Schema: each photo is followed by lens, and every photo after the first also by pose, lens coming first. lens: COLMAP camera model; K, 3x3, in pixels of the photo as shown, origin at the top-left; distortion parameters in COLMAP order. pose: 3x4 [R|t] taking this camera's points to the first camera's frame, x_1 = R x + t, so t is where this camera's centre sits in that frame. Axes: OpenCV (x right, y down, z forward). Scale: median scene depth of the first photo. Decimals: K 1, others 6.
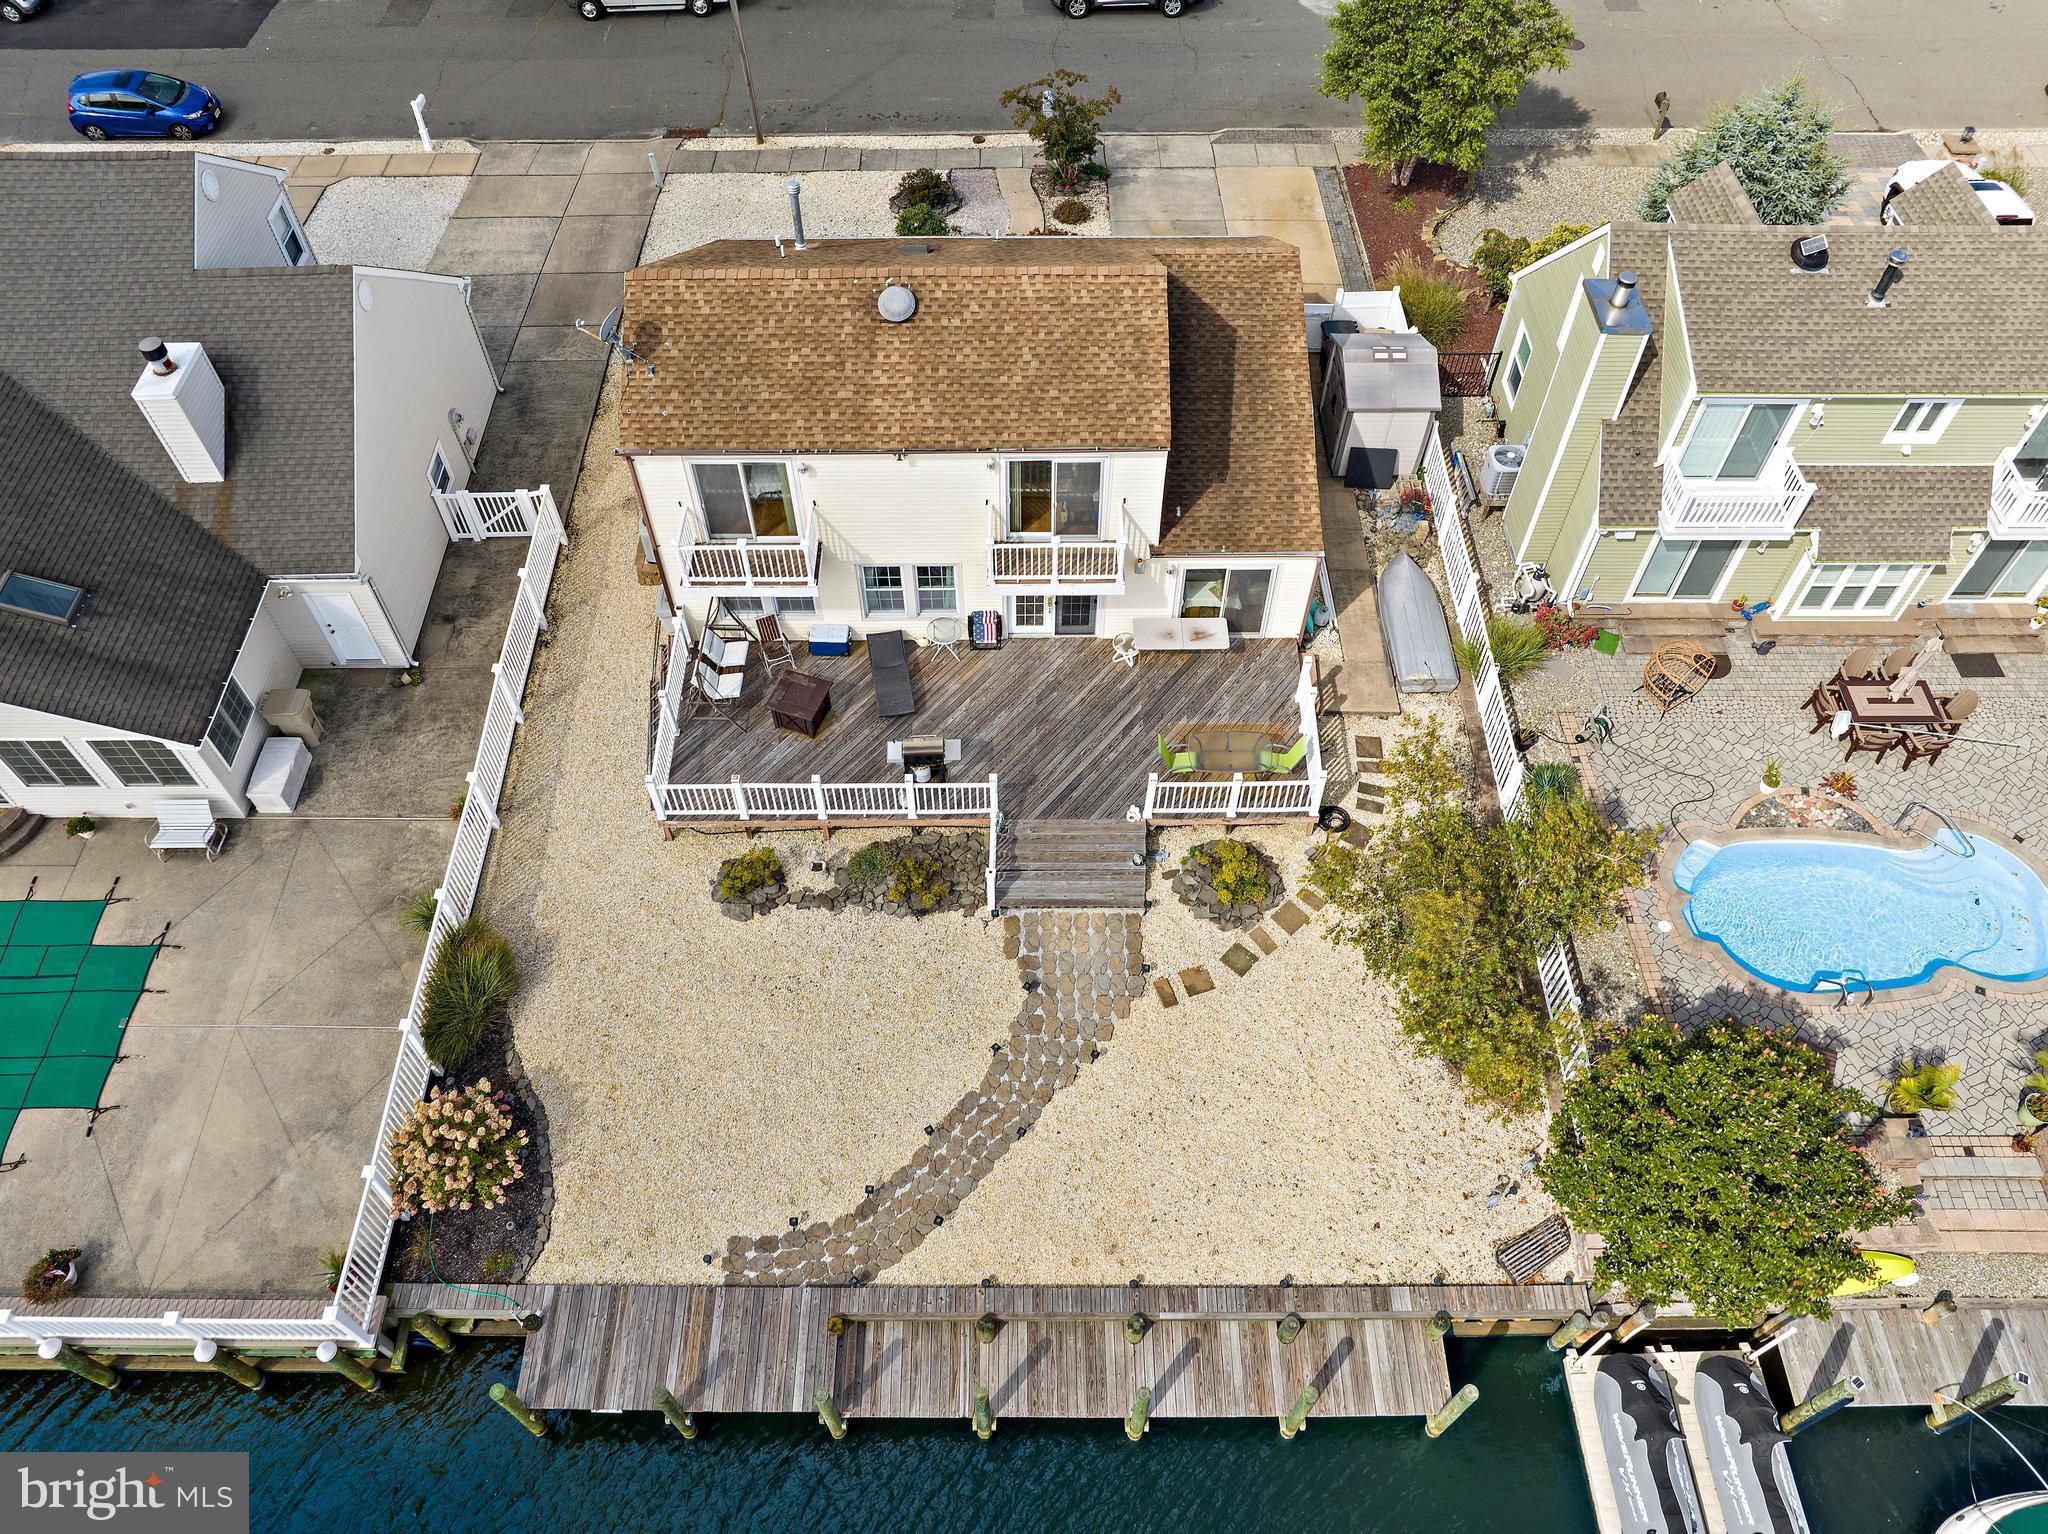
lens RADIAL K [[1460.1, 0, 1036.3], [0, 1460.1, 773.6], [0, 0, 1]] dist [-0.038895, 0.001302]
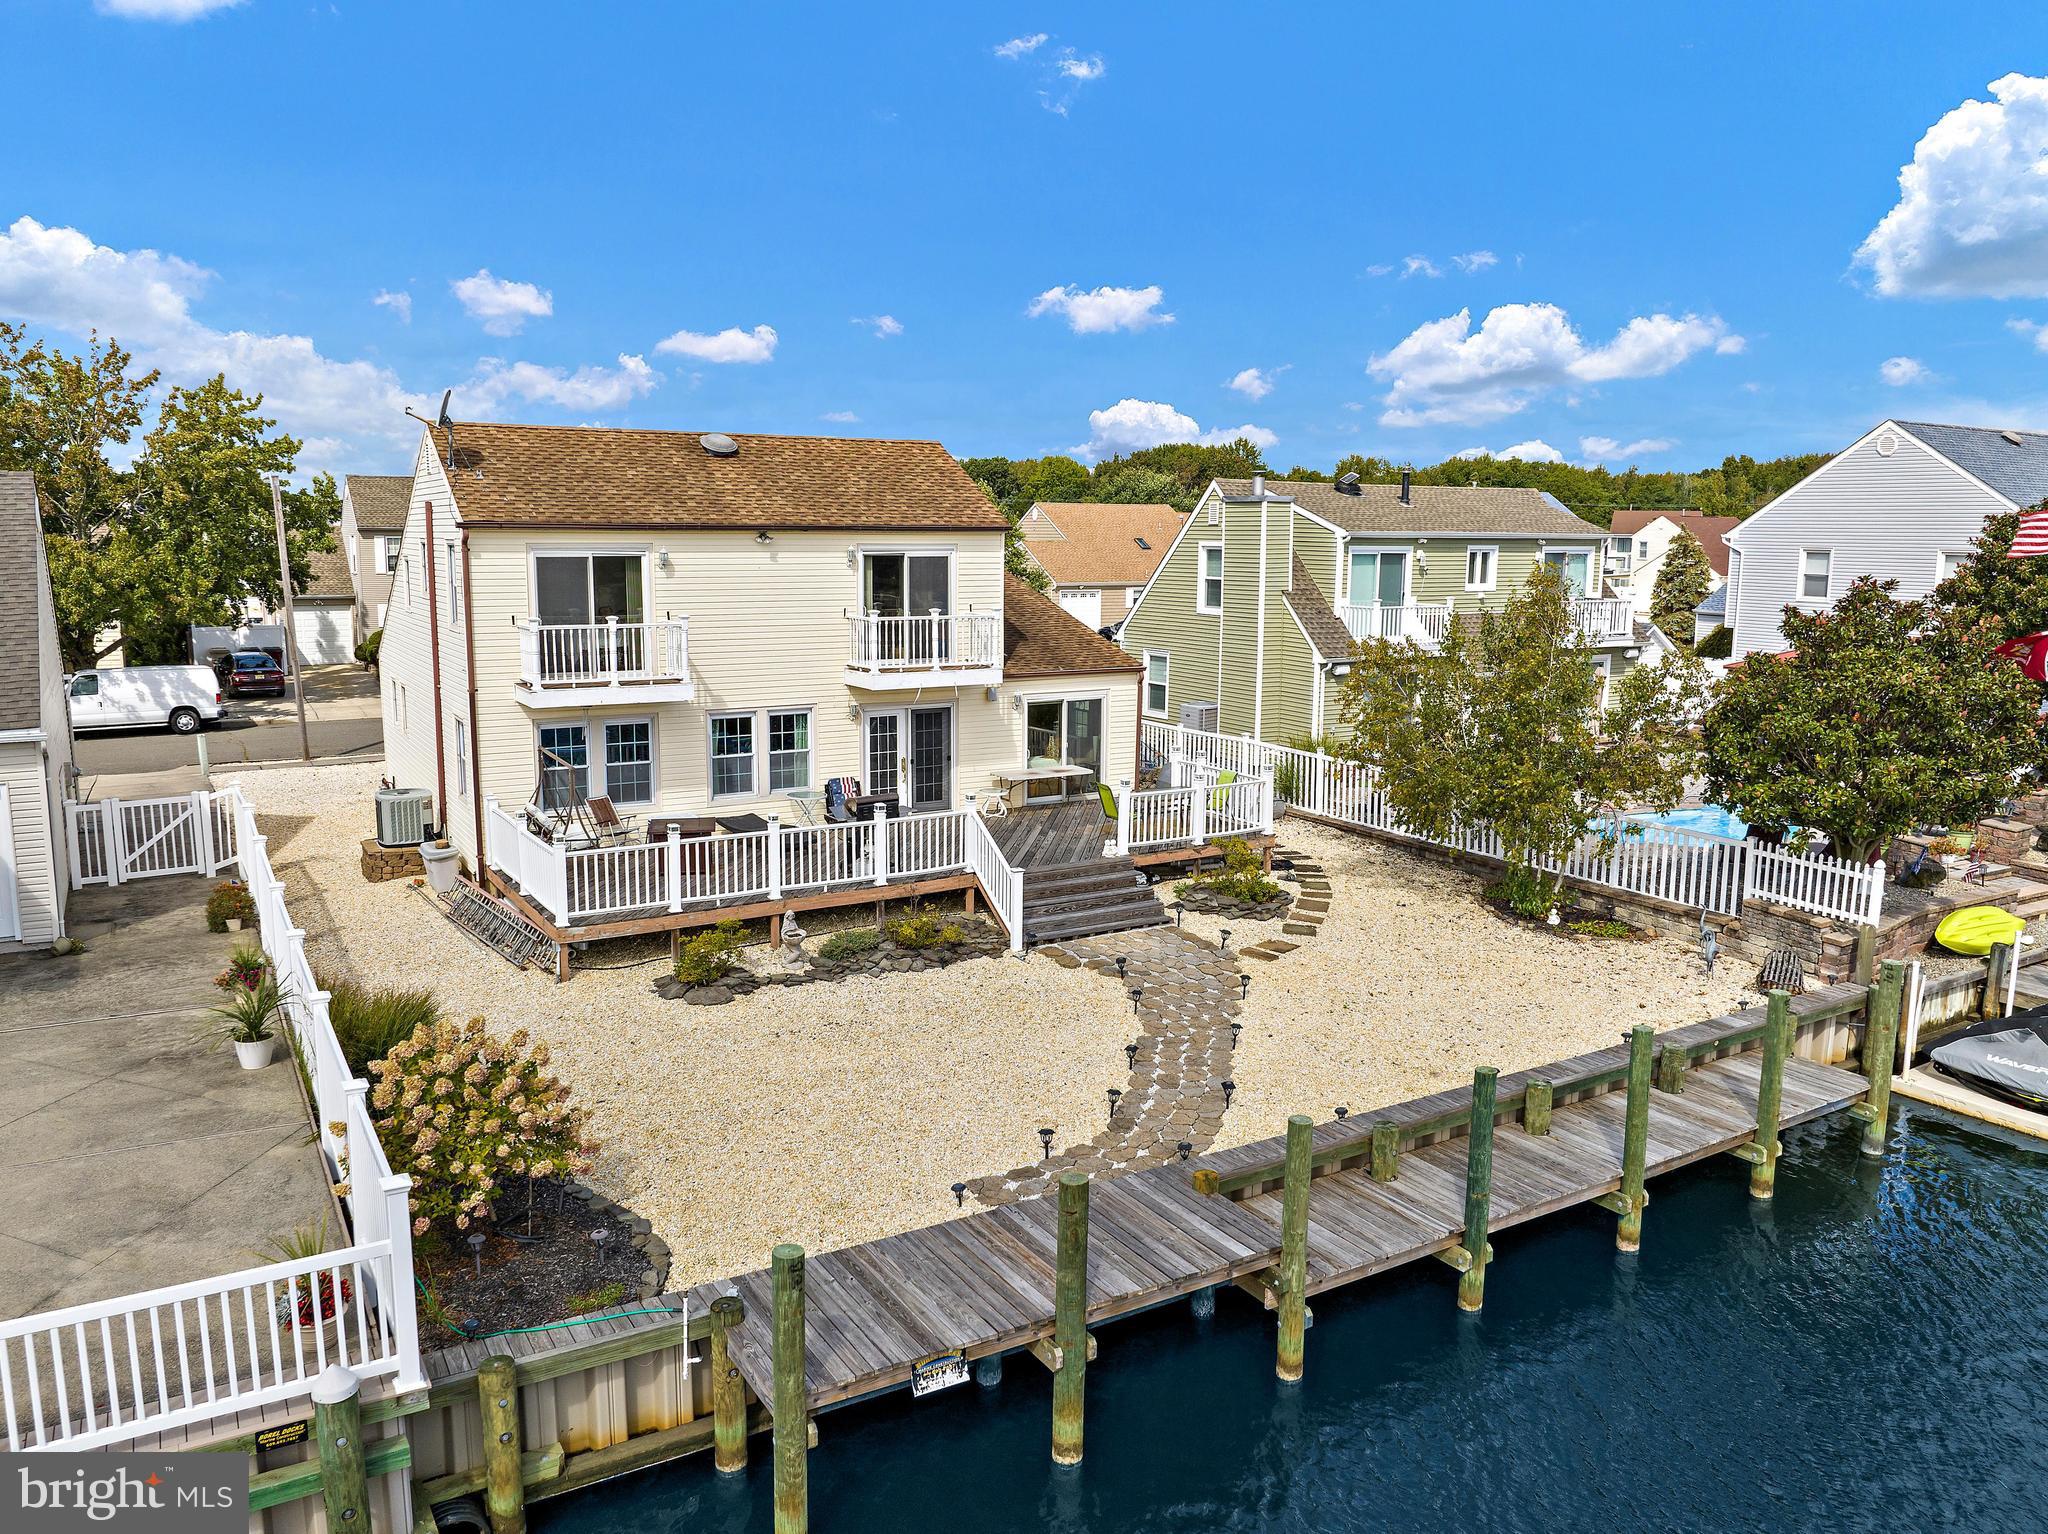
lens RADIAL K [[1460.1, 0, 1036.9], [0, 1460.1, 790.3], [0, 0, 1]] dist [-0.038895, 0.001302]
pose [[0.857106, -0.086828, 0.507770, -0.416265], [0.413467, 0.703897, -0.577559, 0.493427], [-0.307270, 0.704975, 0.639214, 0.430098]]
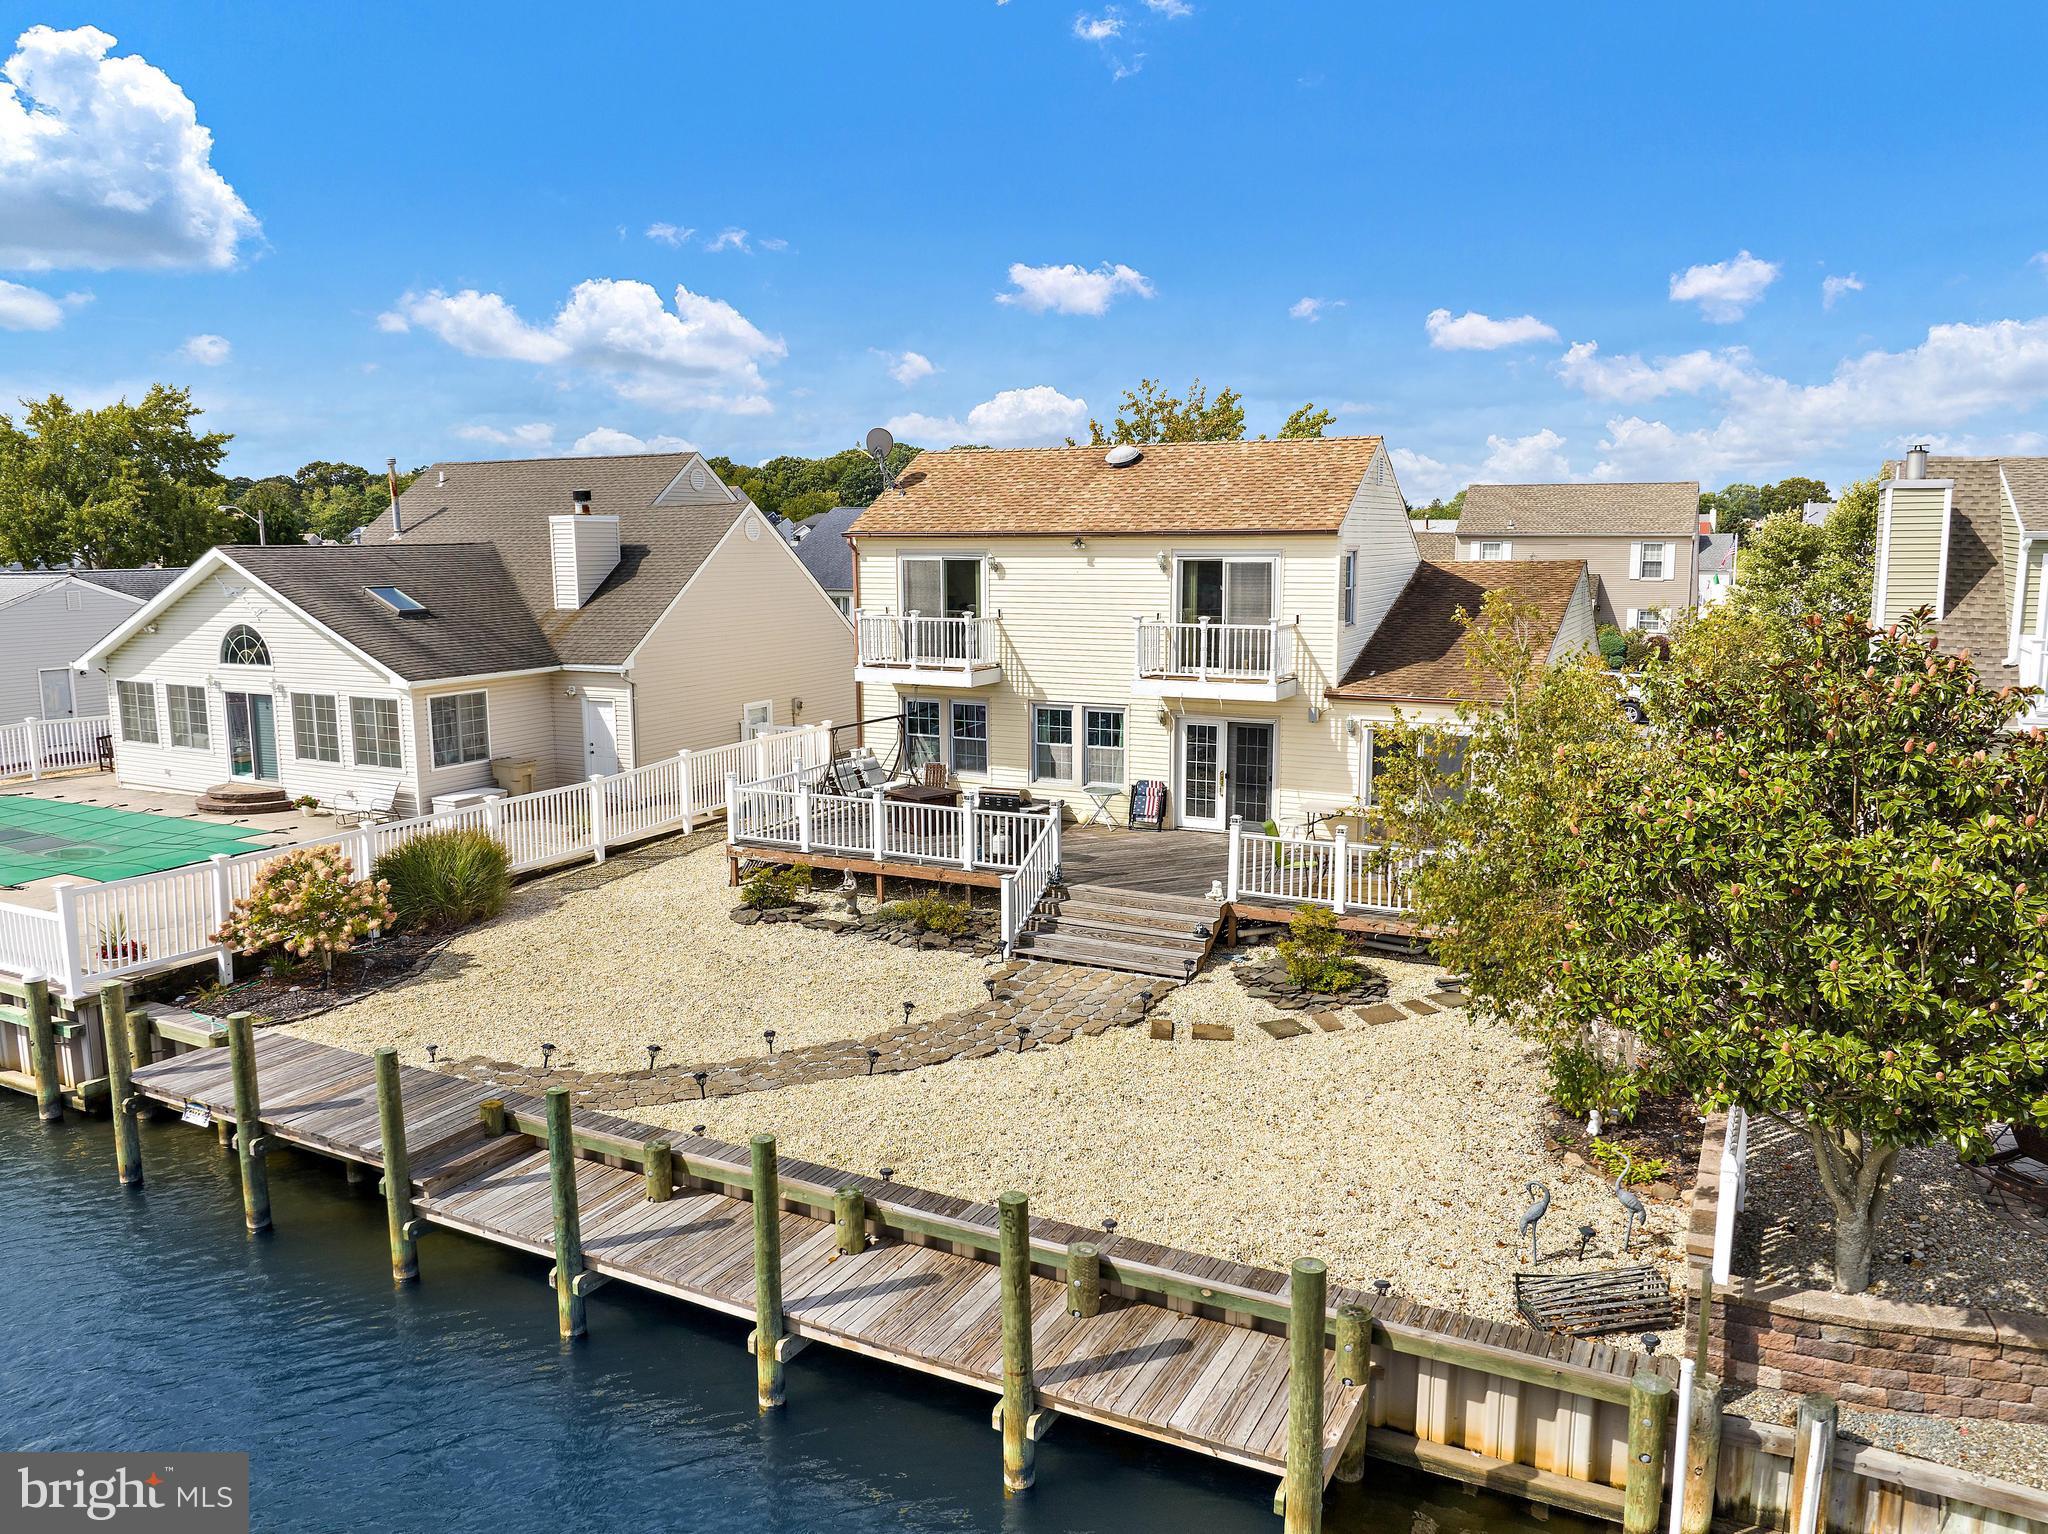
lens RADIAL K [[1460.1, 0, 1025.8], [0, 1460.1, 780.4], [0, 0, 1]] dist [-0.038895, 0.001302]
pose [[0.886357, 0.068825, -0.457858, 0.332467], [-0.369498, 0.701045, -0.609923, 0.502010], [0.279001, 0.709788, 0.646807, 0.426912]]
